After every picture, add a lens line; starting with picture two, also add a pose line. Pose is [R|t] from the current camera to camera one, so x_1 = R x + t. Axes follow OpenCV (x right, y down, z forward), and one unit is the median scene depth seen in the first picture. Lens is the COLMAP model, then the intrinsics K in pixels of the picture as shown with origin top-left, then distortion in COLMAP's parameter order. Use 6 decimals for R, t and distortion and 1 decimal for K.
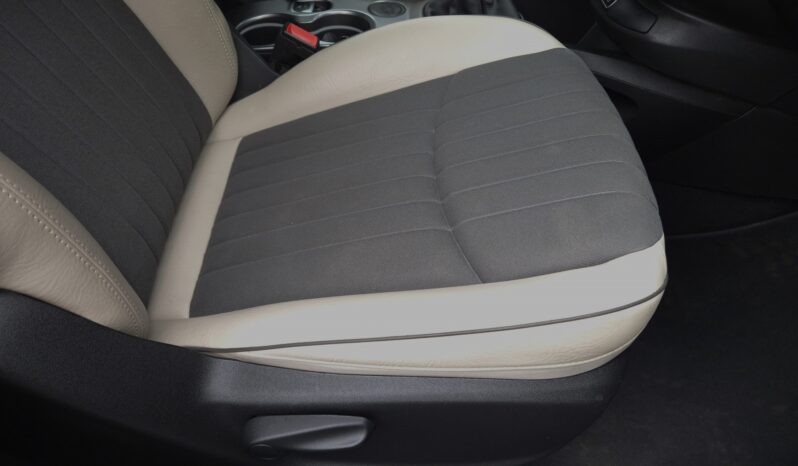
lens RADIAL K [[560.3, 0, 399.0], [0, 560.3, 233.0], [0, 0, 1]] dist [0.061997, -0.111489]
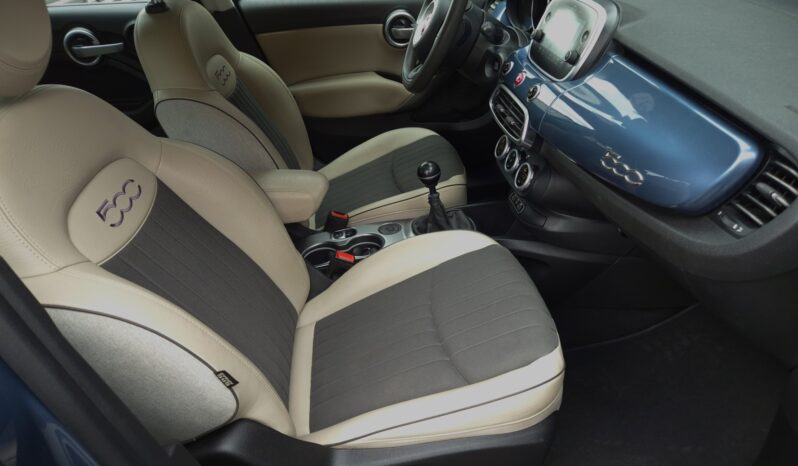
lens RADIAL K [[534.6, 0, 399.7], [0, 534.6, 224.4], [0, 0, 1]] dist [0.057163, -0.049488]
pose [[0.988600, -0.149821, 0.014990, -0.018703], [0.148206, 0.950683, -0.272465, 0.022562], [0.026570, 0.271580, 0.962049, -0.607612]]
